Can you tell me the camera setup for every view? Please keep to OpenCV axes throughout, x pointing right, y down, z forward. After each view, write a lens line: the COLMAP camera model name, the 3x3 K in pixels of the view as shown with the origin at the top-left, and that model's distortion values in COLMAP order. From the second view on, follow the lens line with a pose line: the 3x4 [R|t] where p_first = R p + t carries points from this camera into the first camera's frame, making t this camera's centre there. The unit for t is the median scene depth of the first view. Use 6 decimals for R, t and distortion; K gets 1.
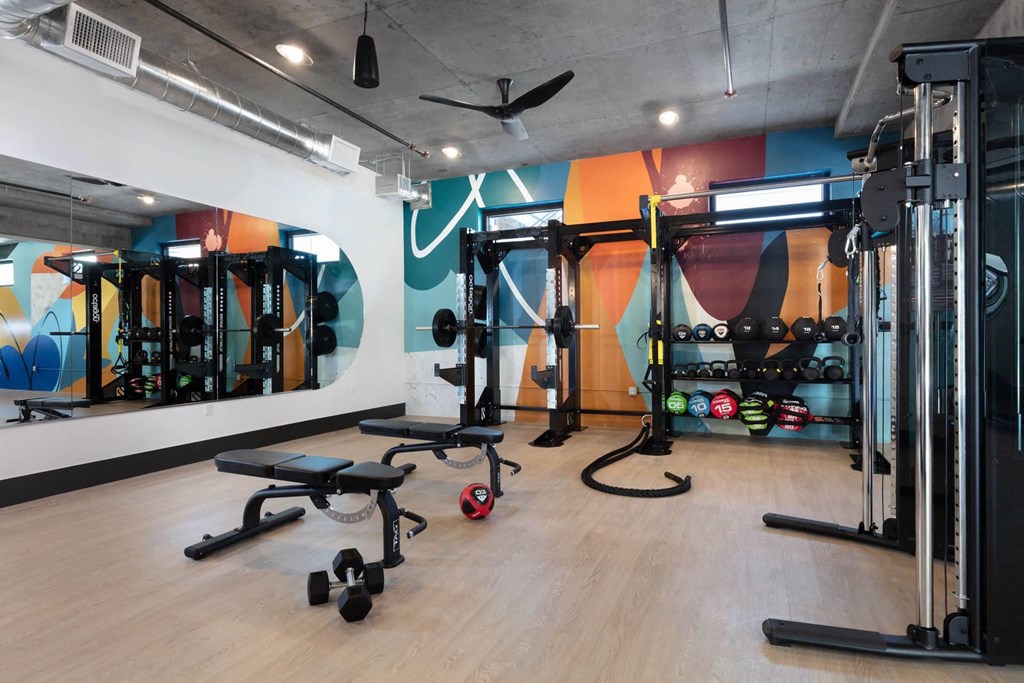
lens RADIAL K [[554.5, 0, 512.0], [0, 554.5, 341.5], [0, 0, 1]] dist [0.090330, 0.000040]
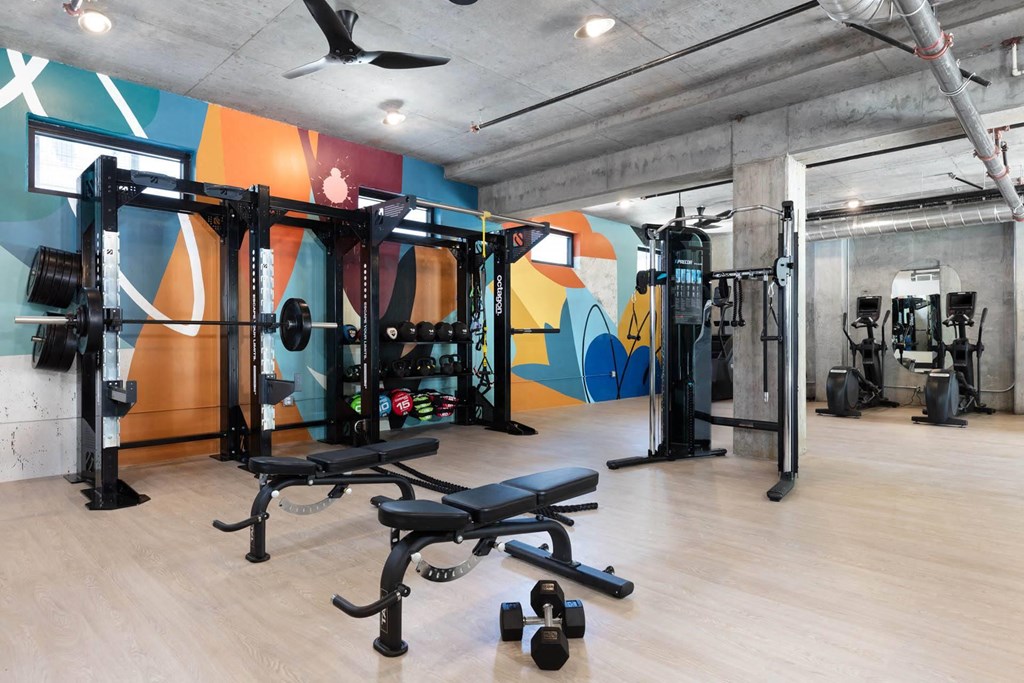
lens RADIAL K [[623.5, 0, 512.0], [0, 623.5, 341.5], [0, 0, 1]] dist [0.091308, 0.001196]
pose [[0.400661, 0.000175, 0.916226, -0.613081], [-0.002837, 0.999995, 0.001050, -0.003837], [-0.916222, -0.003020, 0.400660, 0.324828]]
